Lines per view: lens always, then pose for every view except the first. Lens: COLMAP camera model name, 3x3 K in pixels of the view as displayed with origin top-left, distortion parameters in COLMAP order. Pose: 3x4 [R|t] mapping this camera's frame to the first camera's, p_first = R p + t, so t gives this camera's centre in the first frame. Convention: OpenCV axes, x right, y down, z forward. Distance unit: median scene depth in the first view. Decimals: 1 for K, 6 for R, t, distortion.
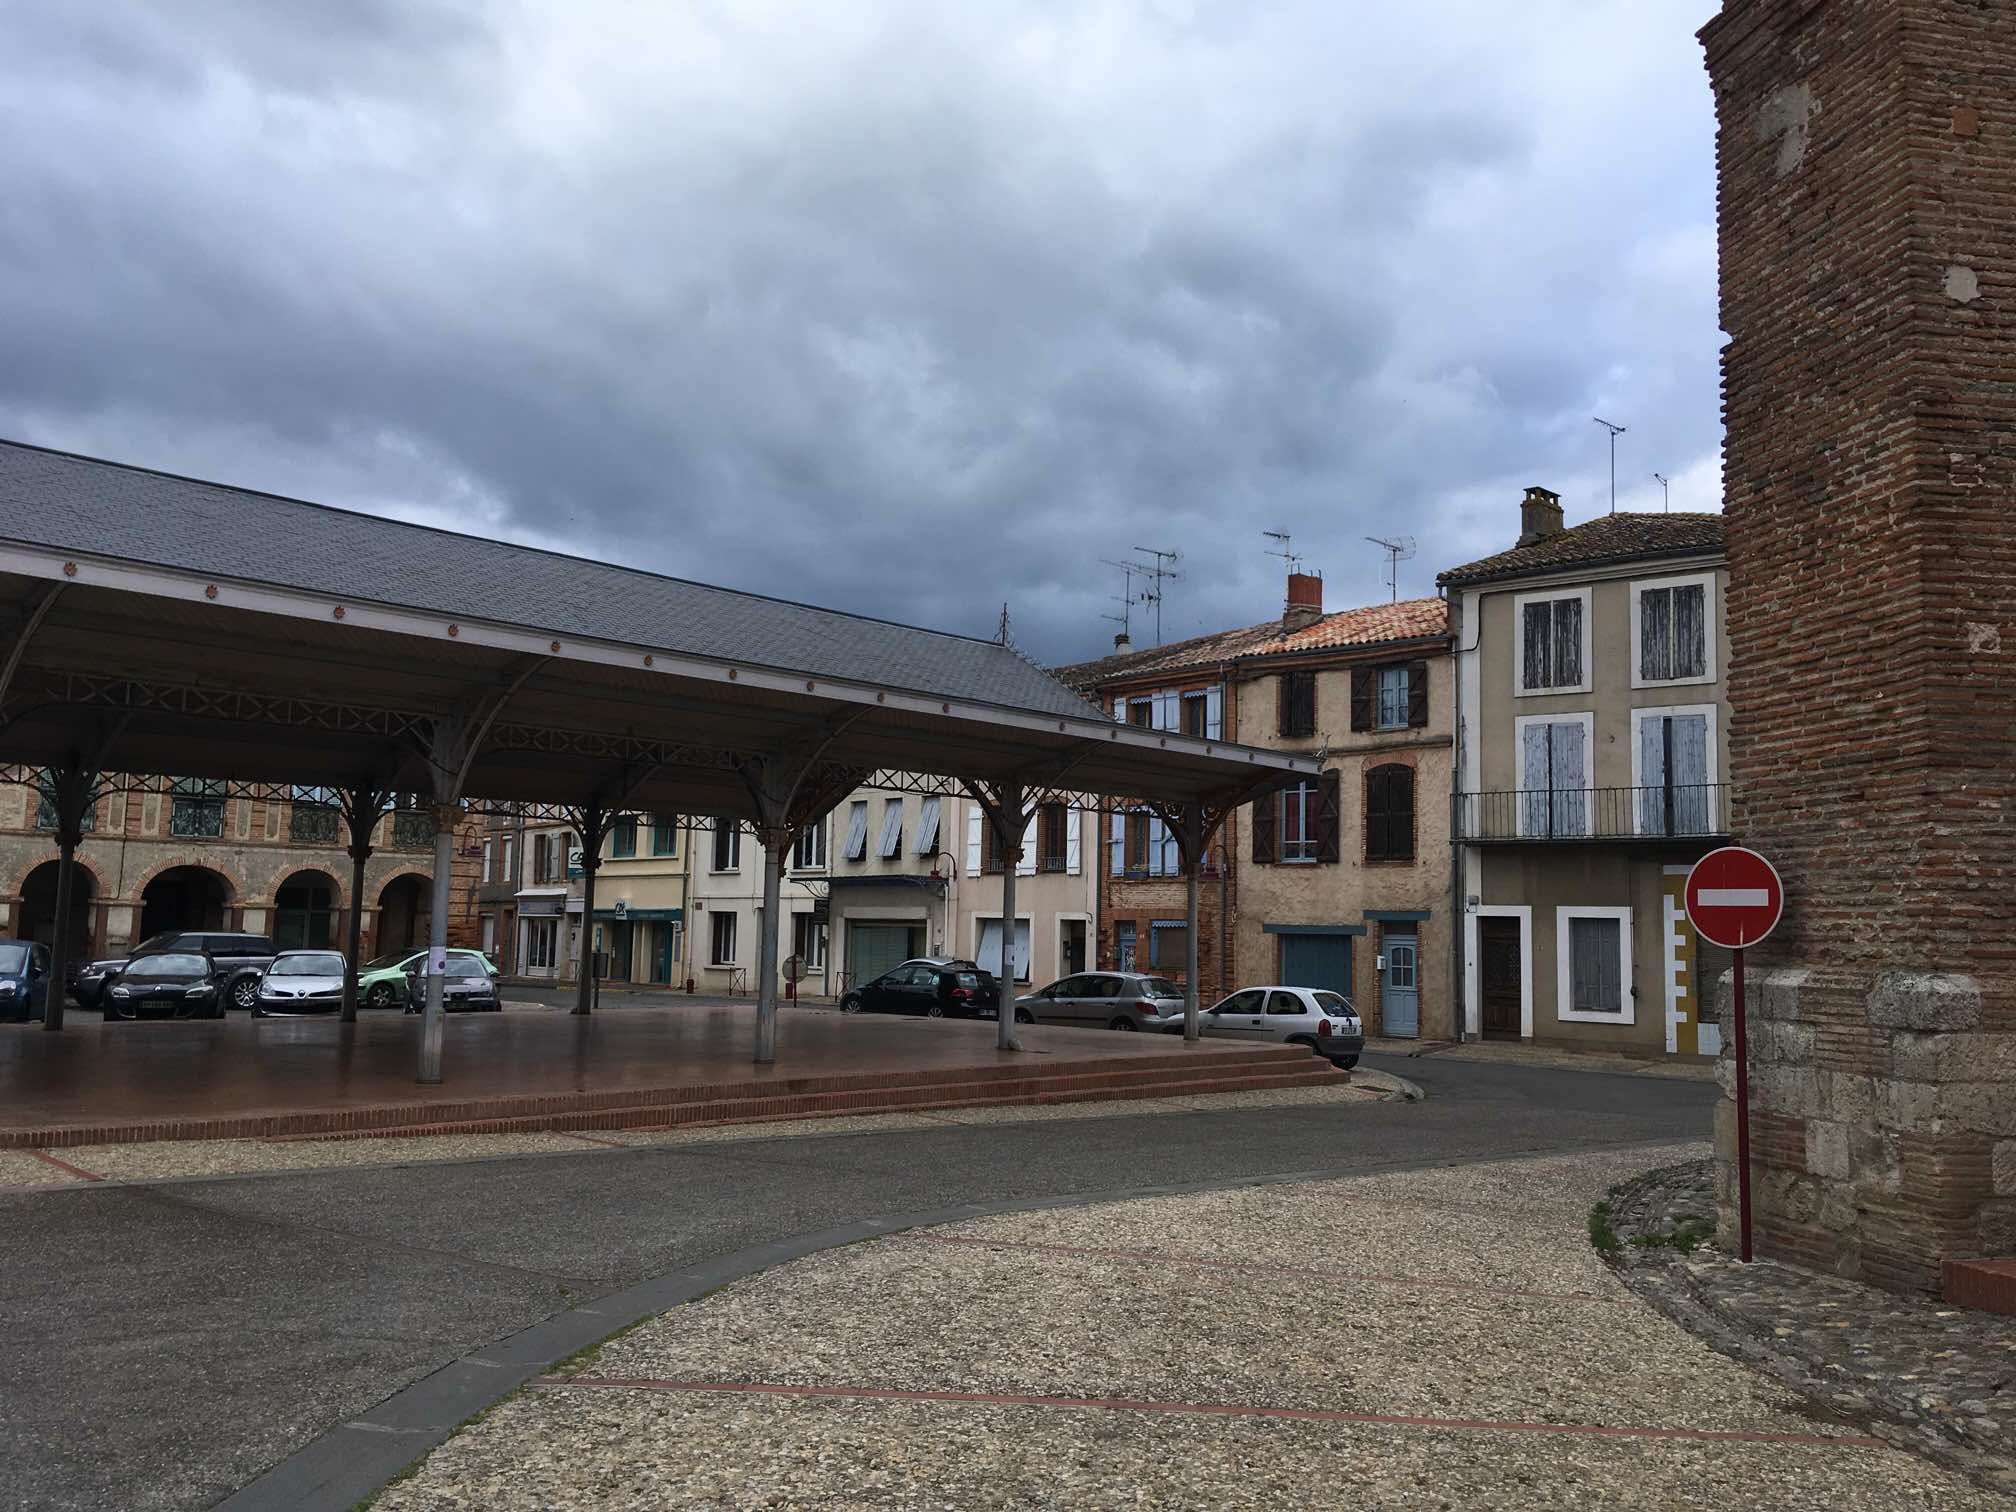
lens RADIAL K [[1732.5, 0, 1008.0], [0, 1732.5, 756.0], [0, 0, 1]] dist [0.136195, -0.182261]
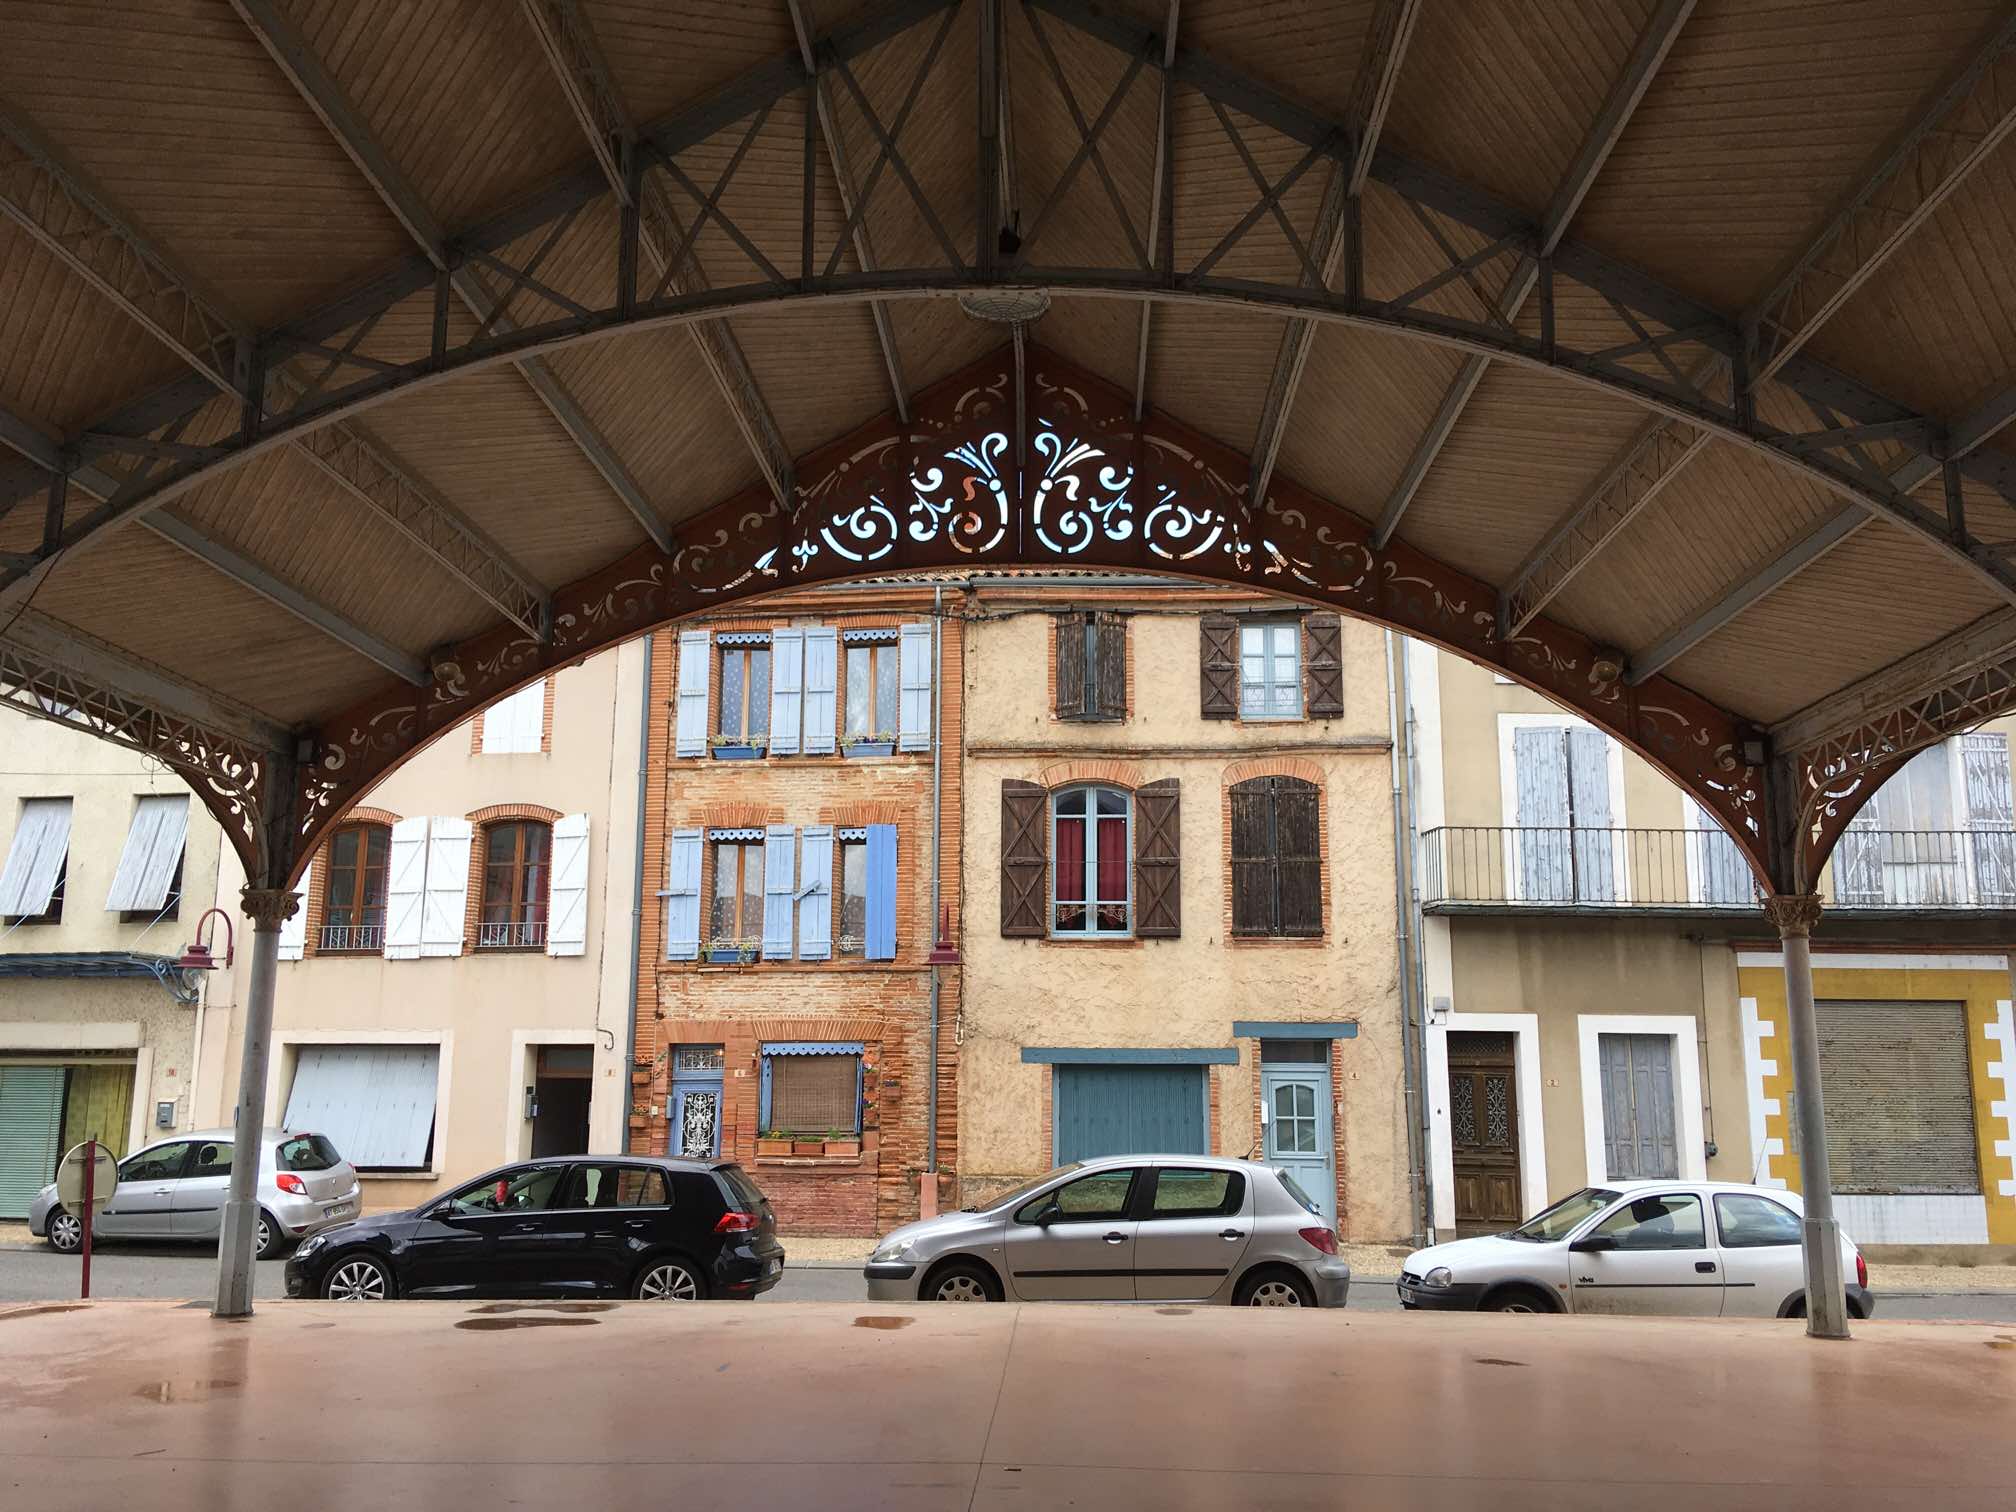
lens RADIAL K [[1732.5, 0, 1008.0], [0, 1732.5, 756.0], [0, 0, 1]] dist [0.136195, -0.182261]
pose [[0.756374, 0.096474, 0.646986, -0.253507], [-0.055248, 0.994952, -0.083772, 0.055813], [-0.651802, 0.027618, 0.757886, 0.635261]]
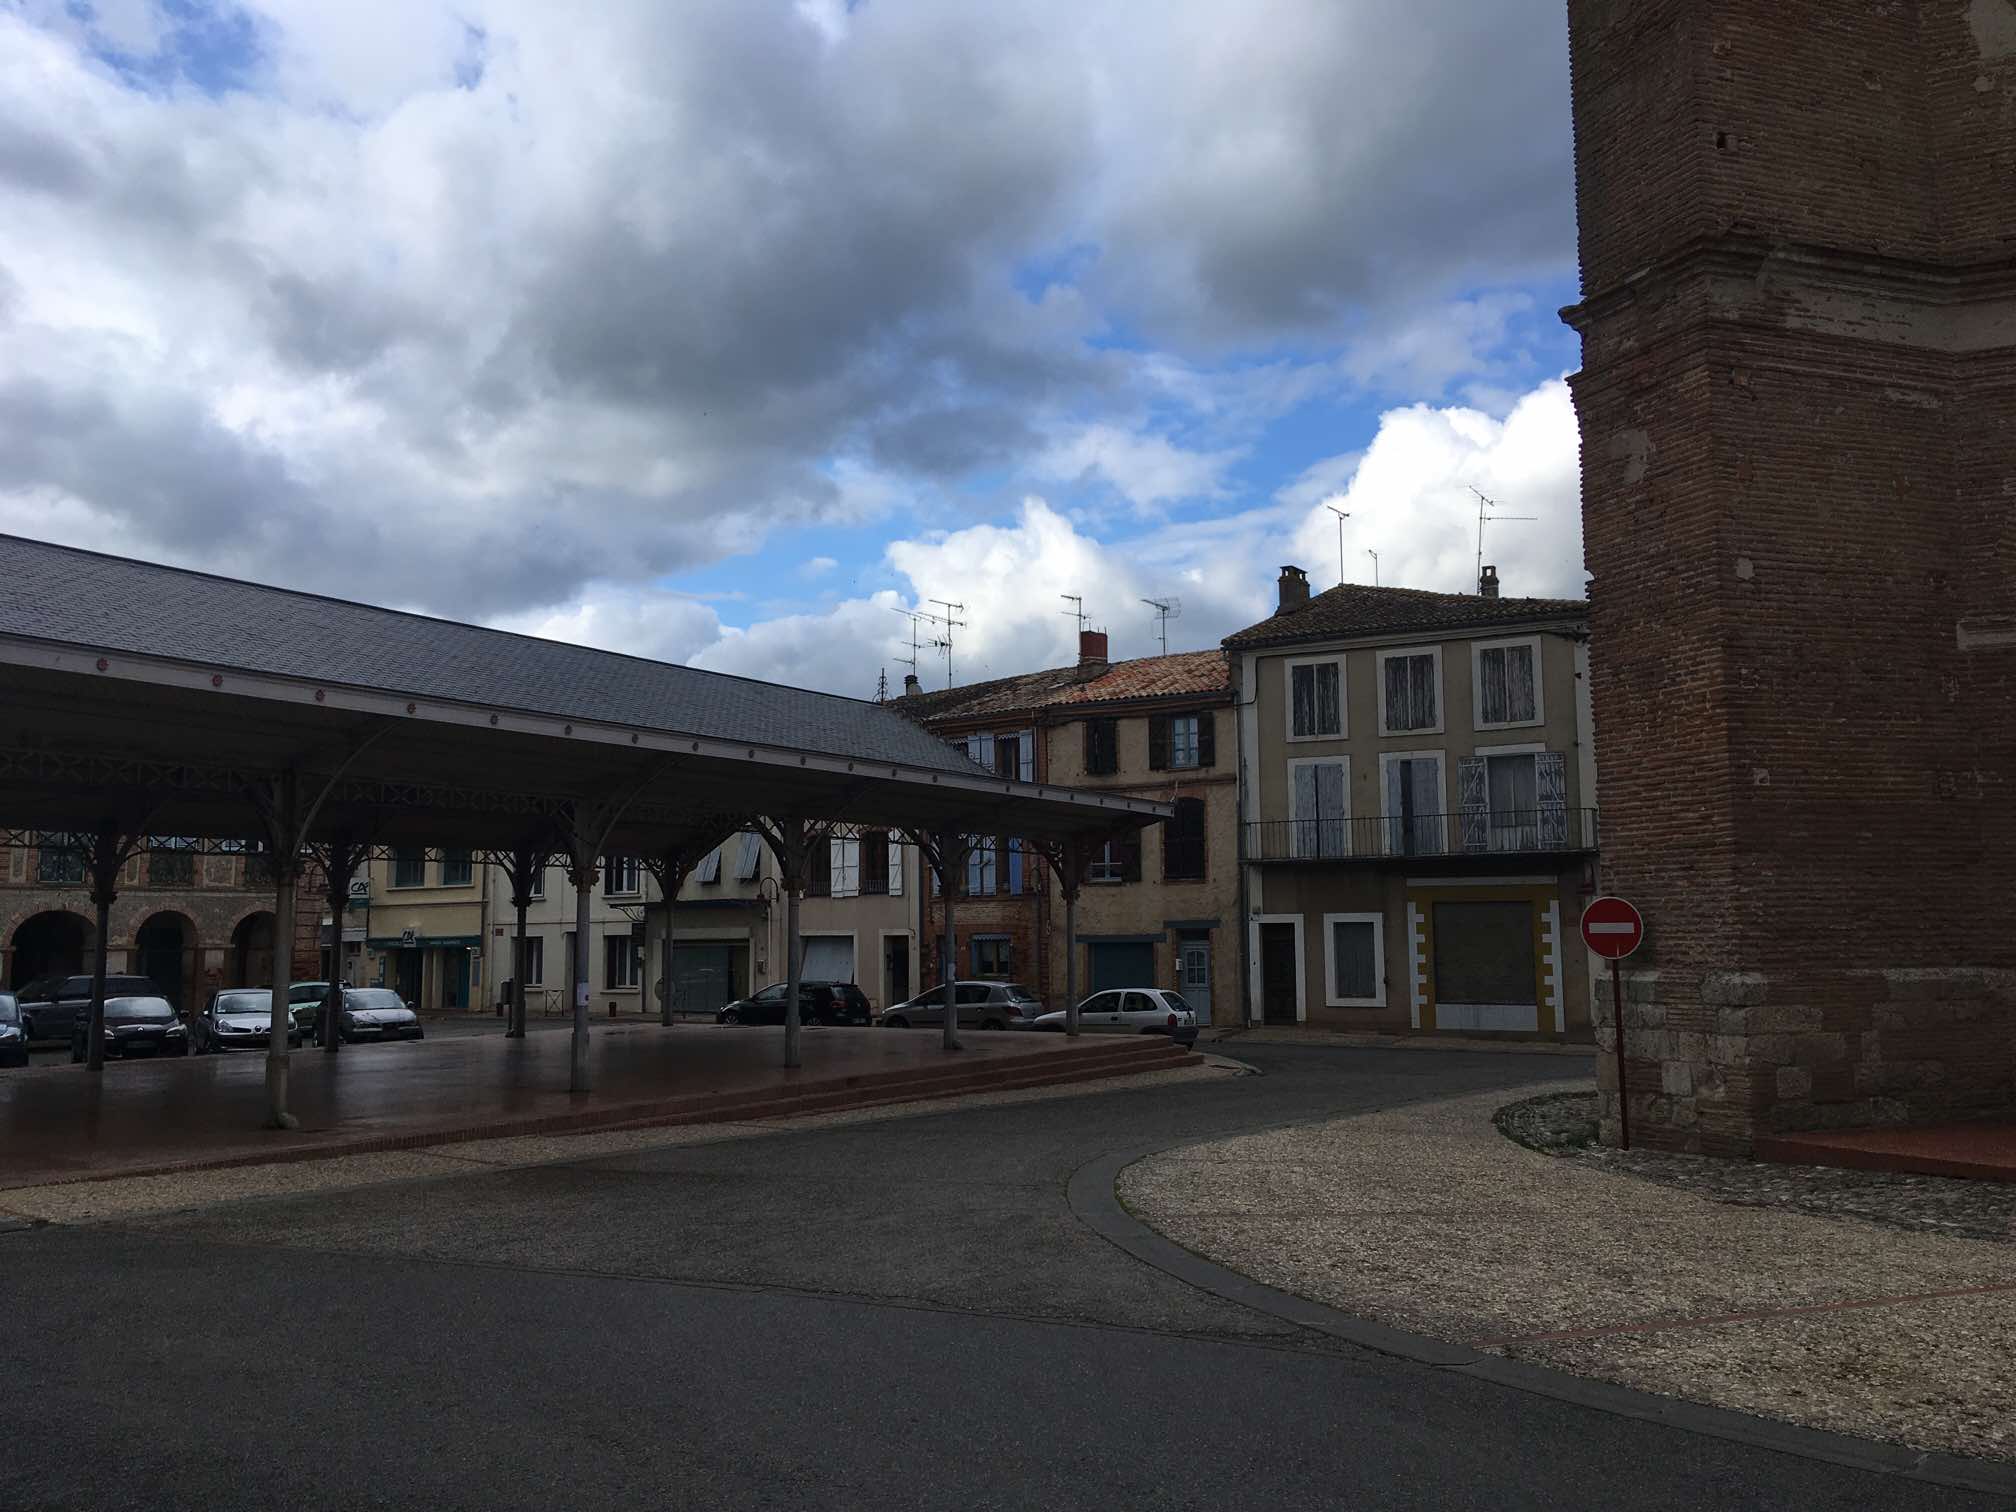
lens RADIAL K [[1750.3, 0, 1008.0], [0, 1750.3, 756.0], [0, 0, 1]] dist [0.090282, 0.001051]
pose [[0.978904, -0.010028, 0.204076, -0.150400], [0.010047, 0.999949, 0.000941, -0.027639], [-0.204075, 0.001129, 0.978955, -0.157297]]
